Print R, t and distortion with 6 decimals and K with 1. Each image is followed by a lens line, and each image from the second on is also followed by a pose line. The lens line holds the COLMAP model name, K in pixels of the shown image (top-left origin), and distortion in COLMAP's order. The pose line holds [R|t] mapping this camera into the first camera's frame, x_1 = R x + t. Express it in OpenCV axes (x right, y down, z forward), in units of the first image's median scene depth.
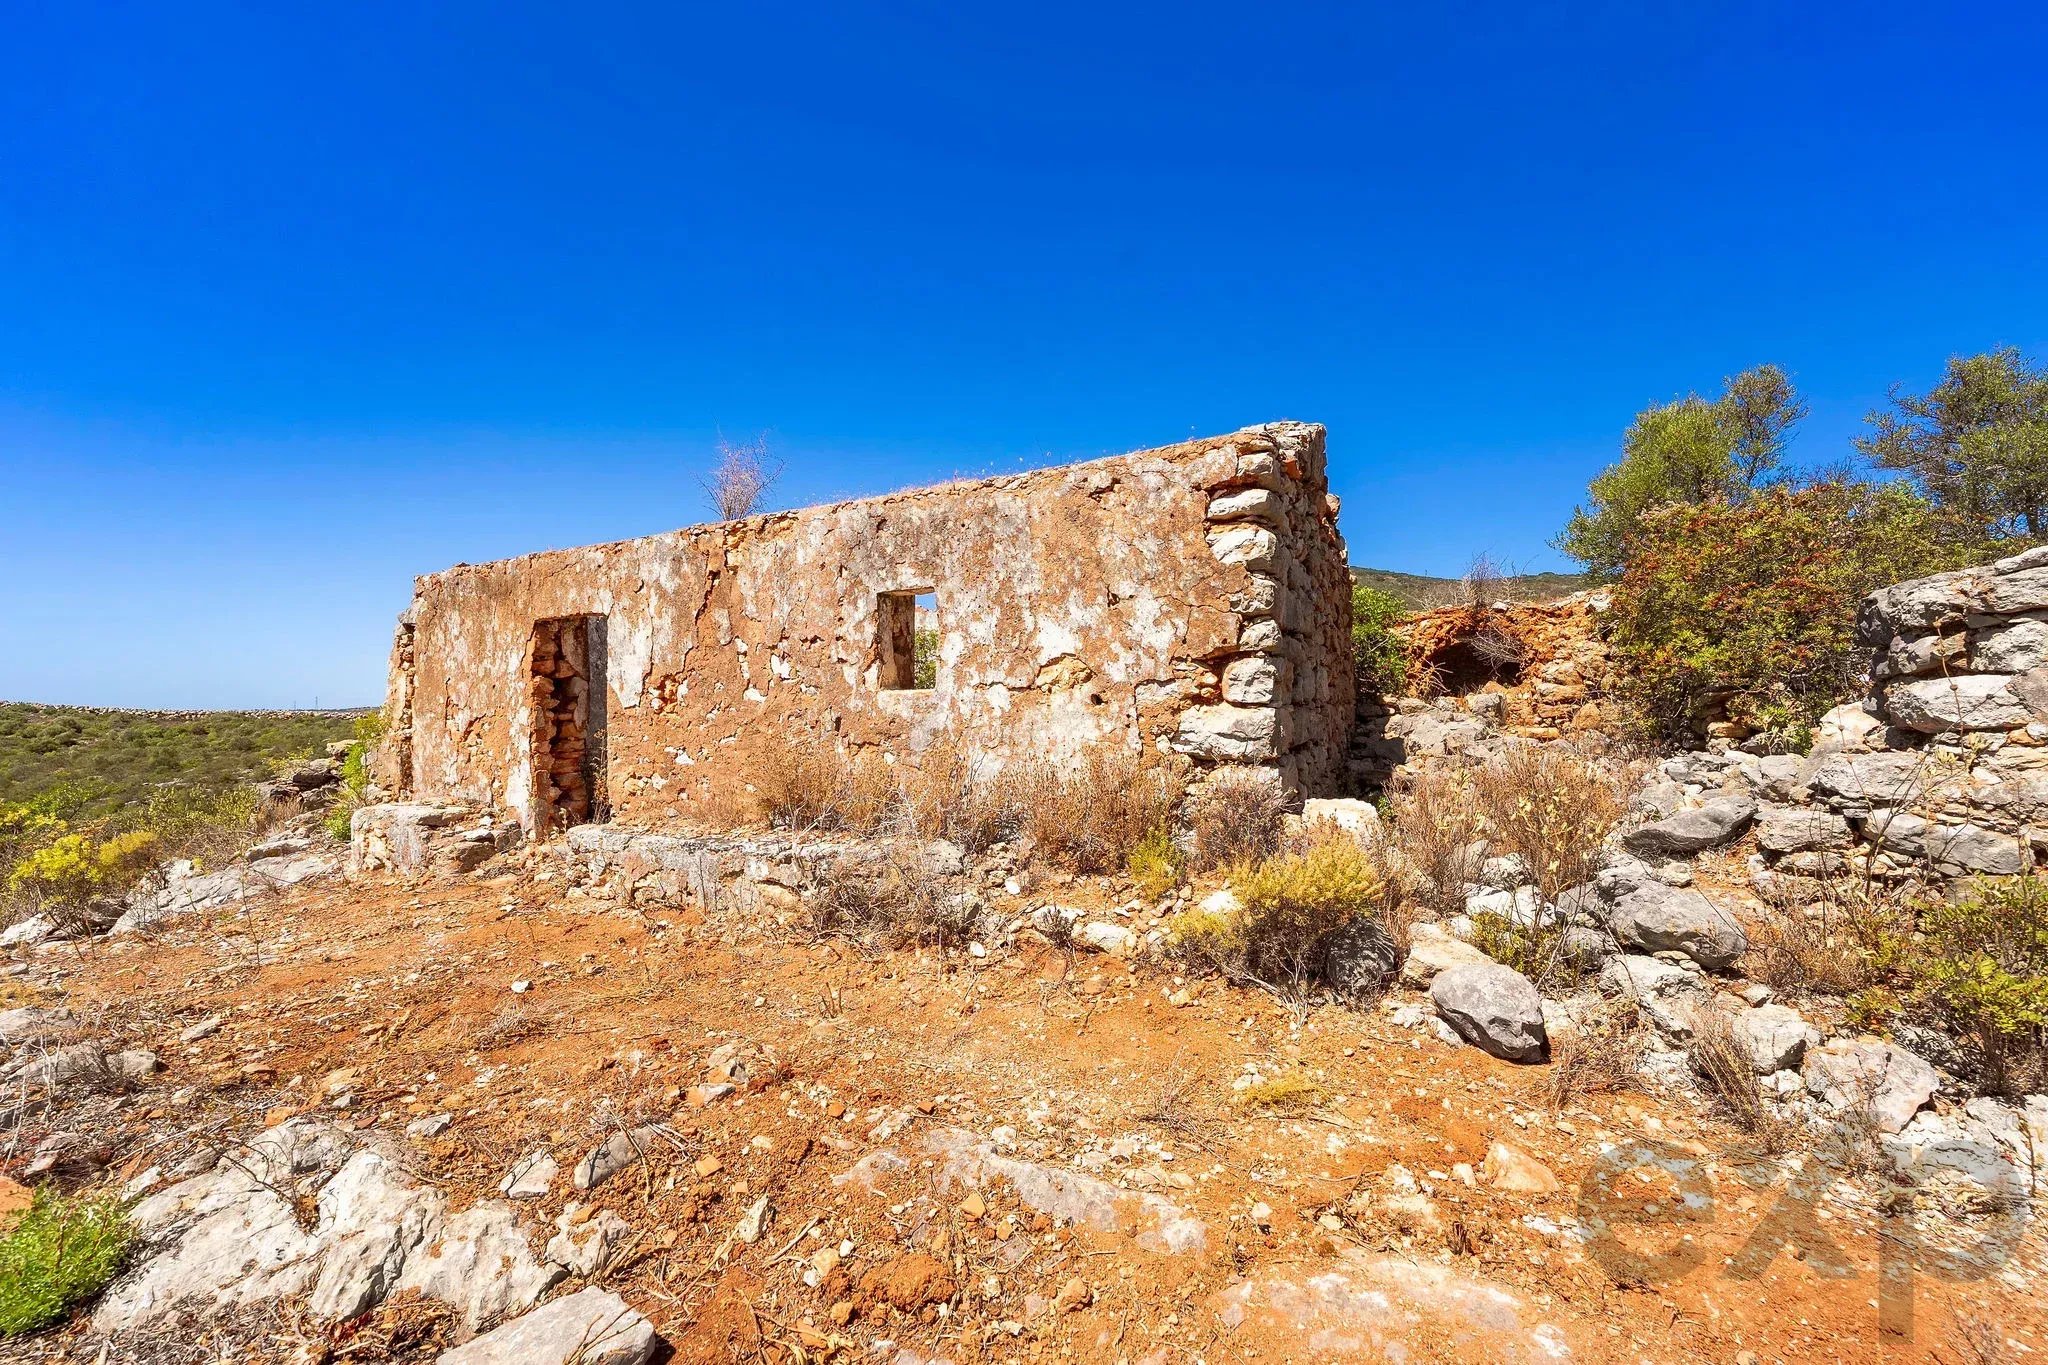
lens RADIAL K [[825.4, 0, 1015.2], [0, 825.4, 684.6], [0, 0, 1]] dist [-0.000184, -0.000480]
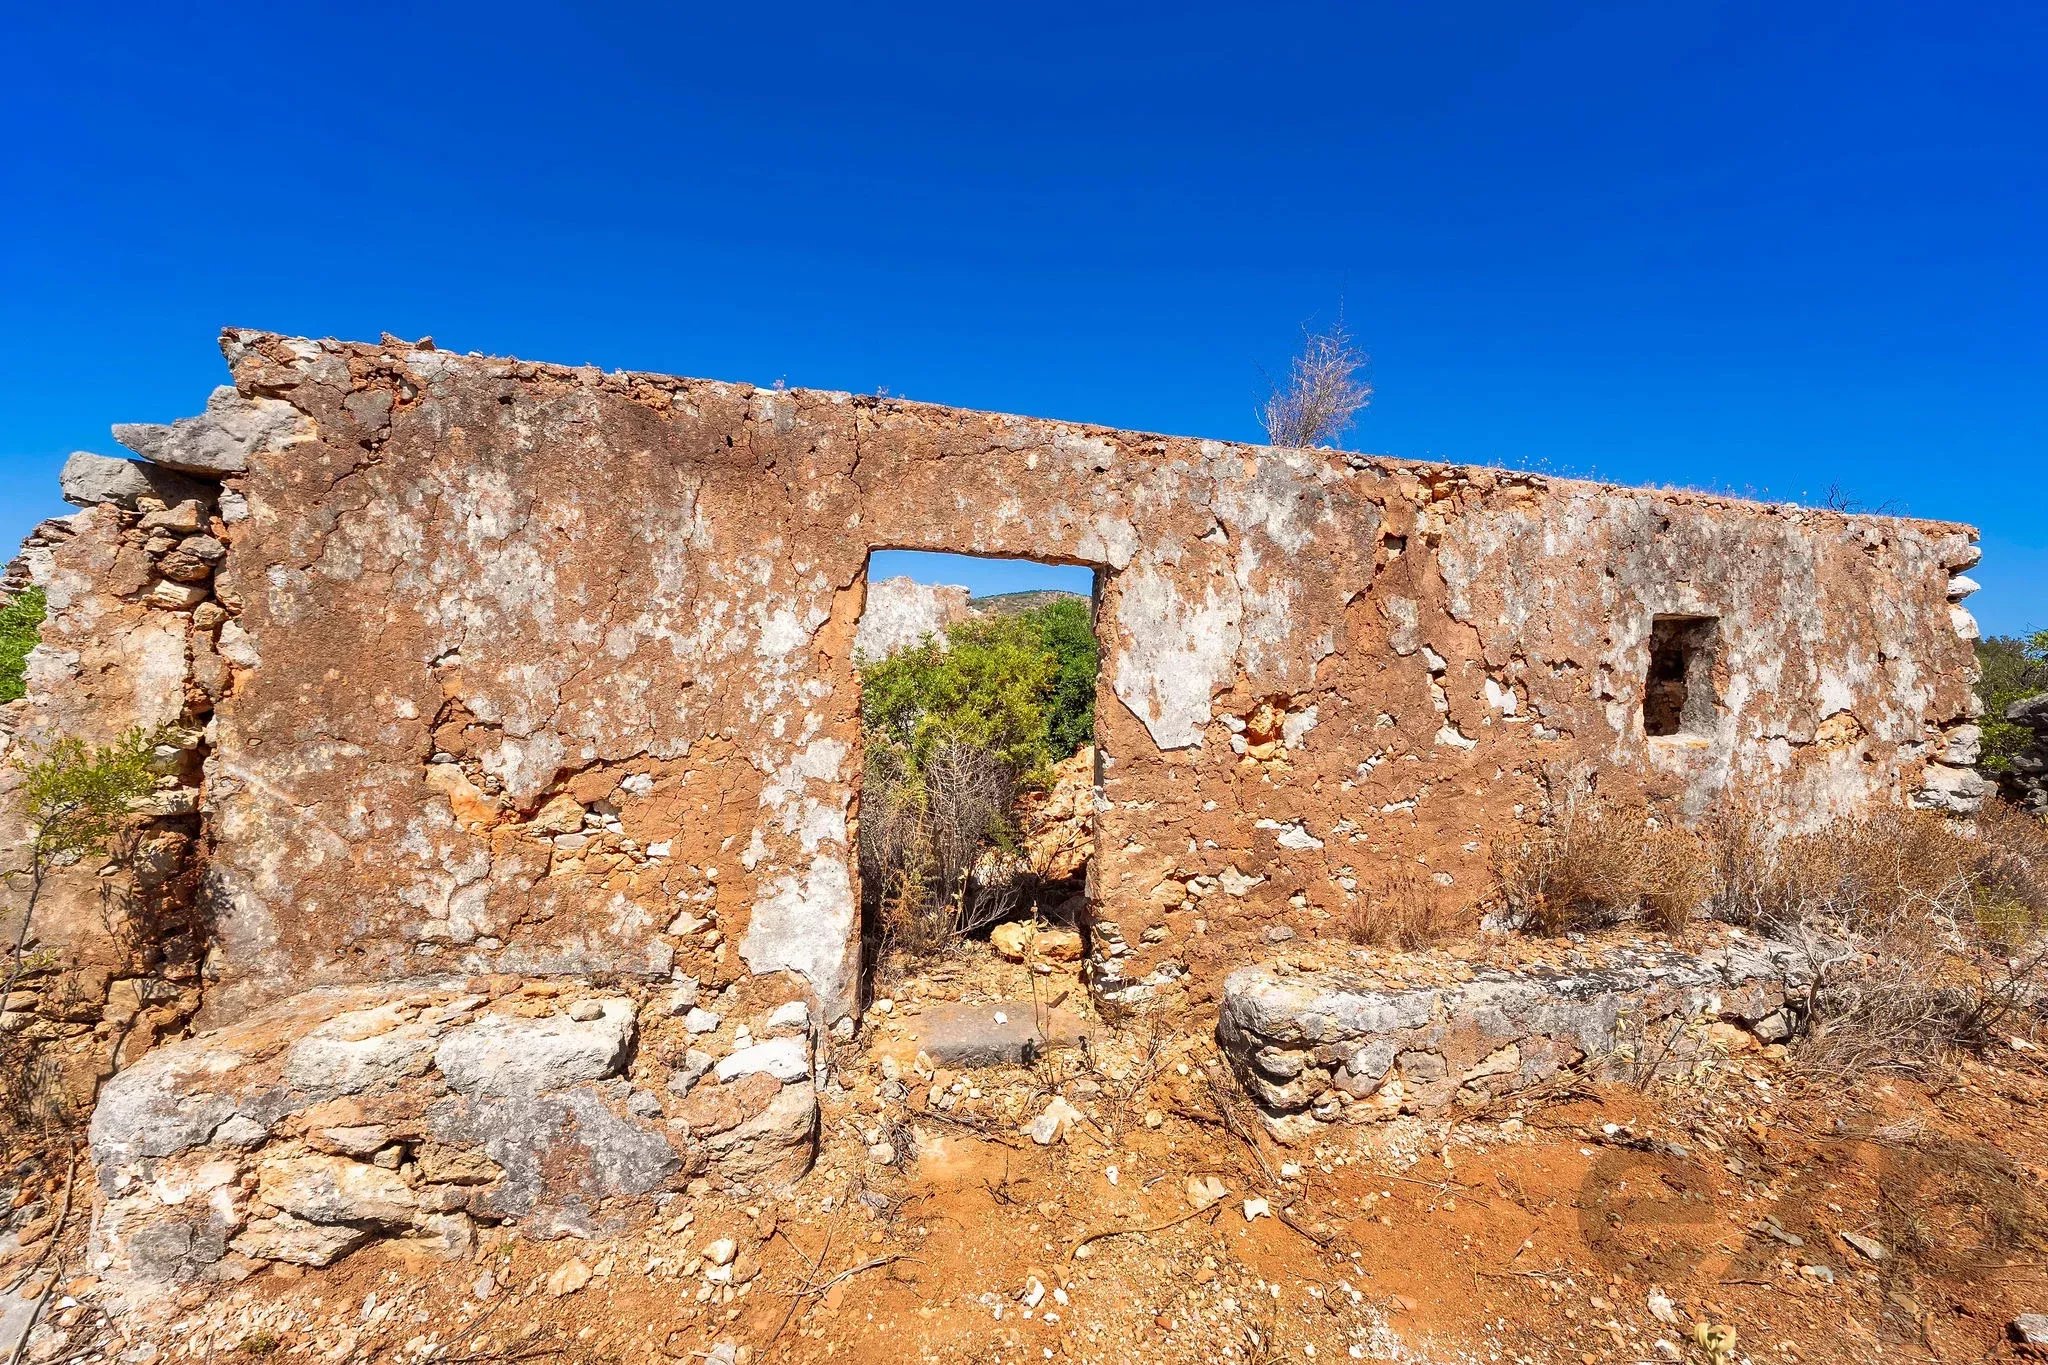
lens RADIAL K [[825.4, 0, 1015.2], [0, 825.4, 684.6], [0, 0, 1]] dist [-0.000184, -0.000480]
pose [[0.724030, 0.044534, 0.688329, -1.192664], [-0.055158, 0.998456, -0.006579, -0.006238], [-0.687560, -0.033203, 0.725368, 0.891166]]
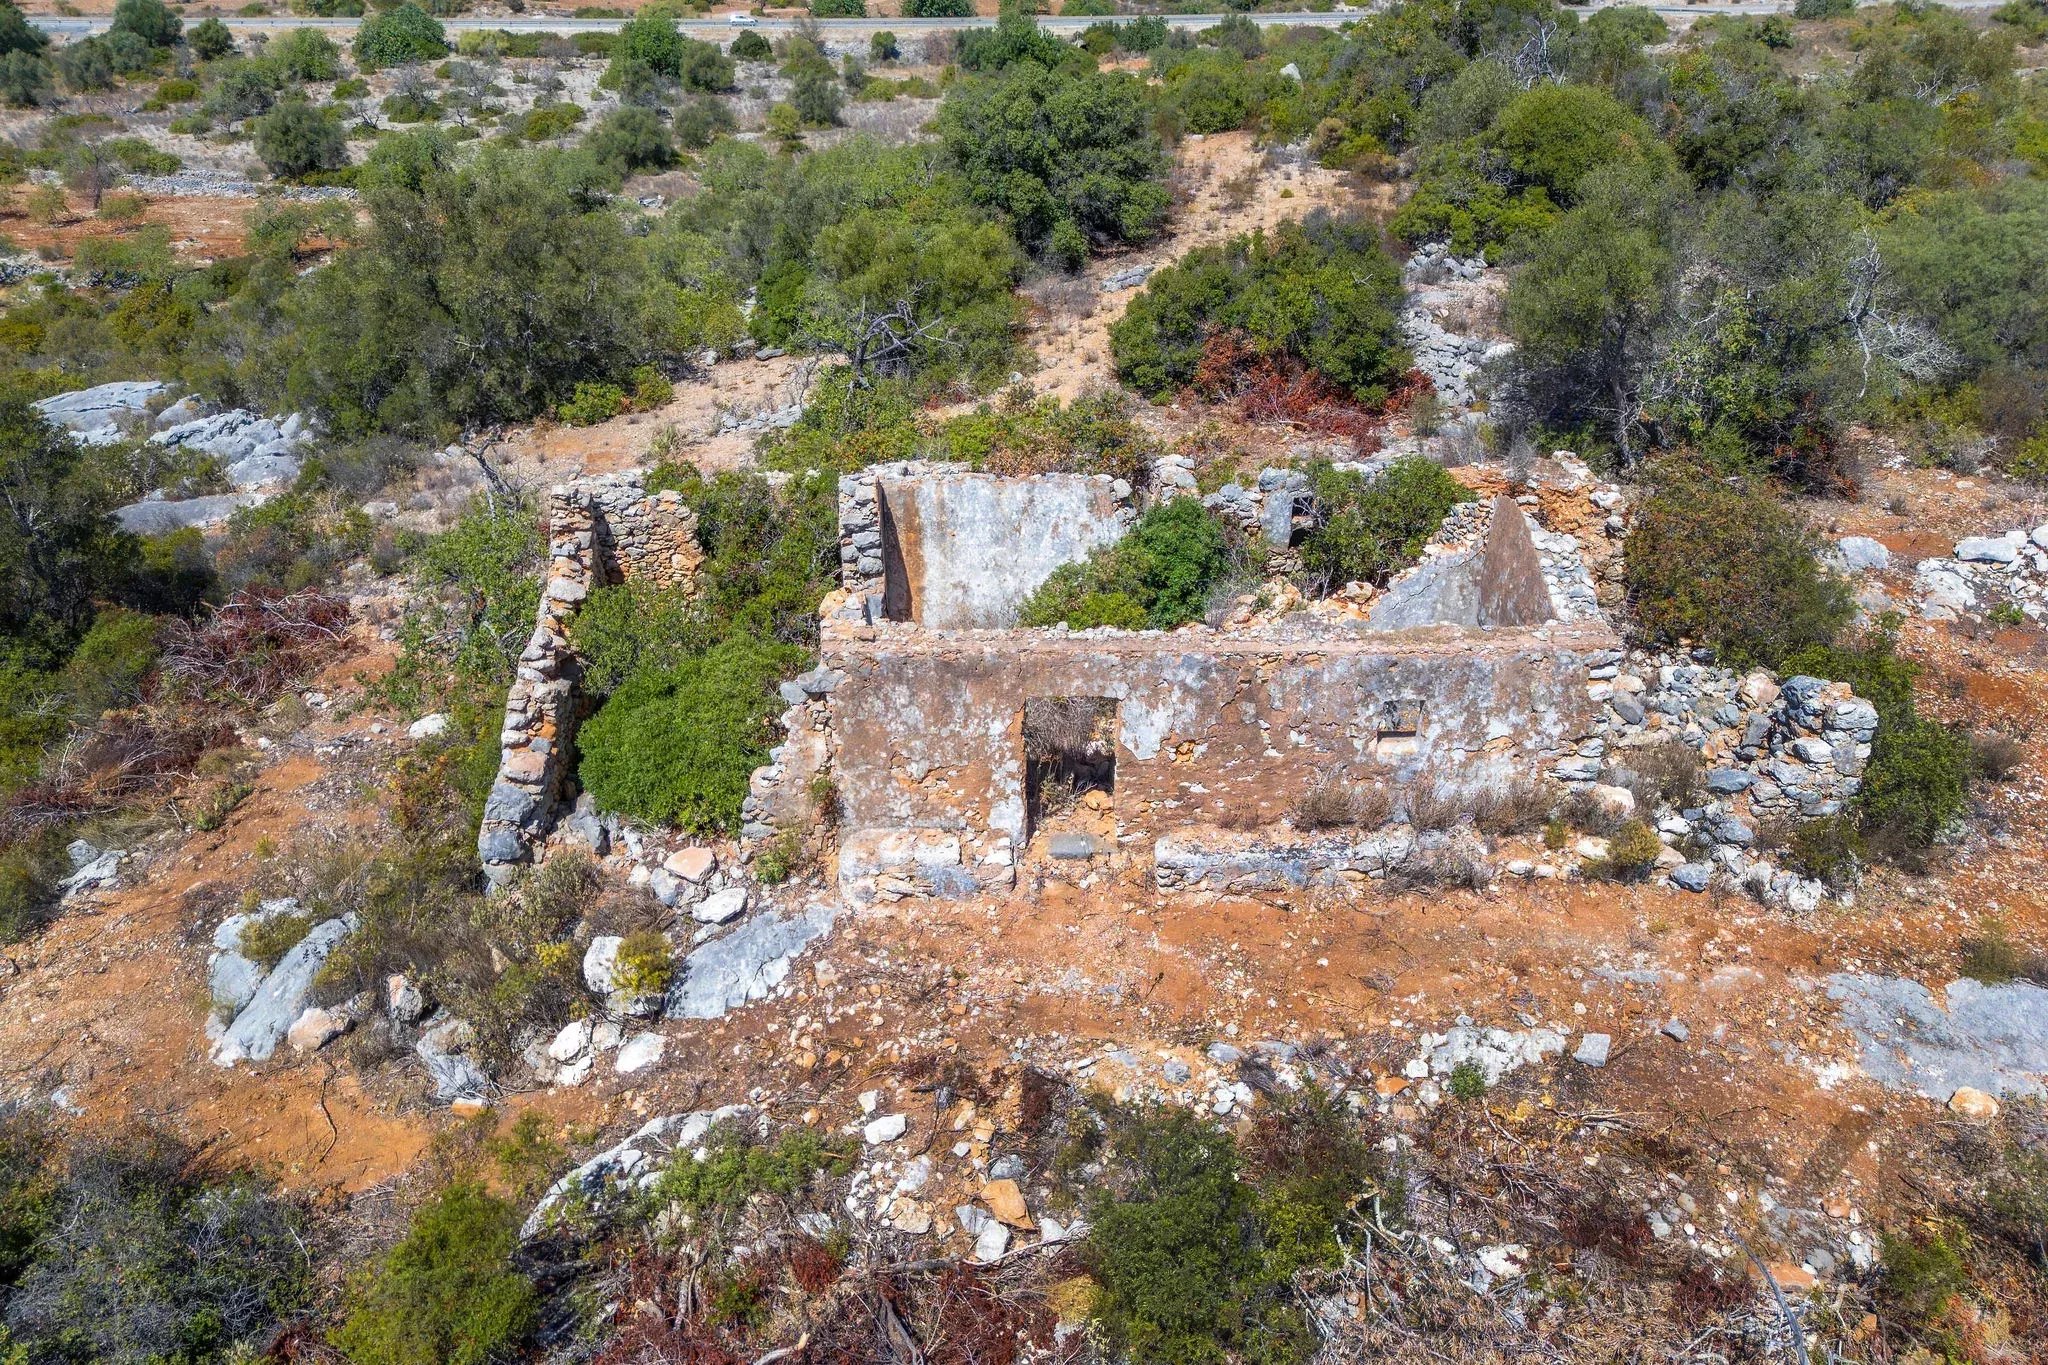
lens RADIAL K [[1488.4, 0, 1019.2], [0, 1488.4, 673.4], [0, 0, 1]] dist [0.132836, -0.204426]
pose [[0.856826, -0.218821, 0.466869, -2.328203], [-0.022186, 0.888992, 0.457386, -1.618918], [-0.515128, -0.402258, 0.756856, -0.948245]]
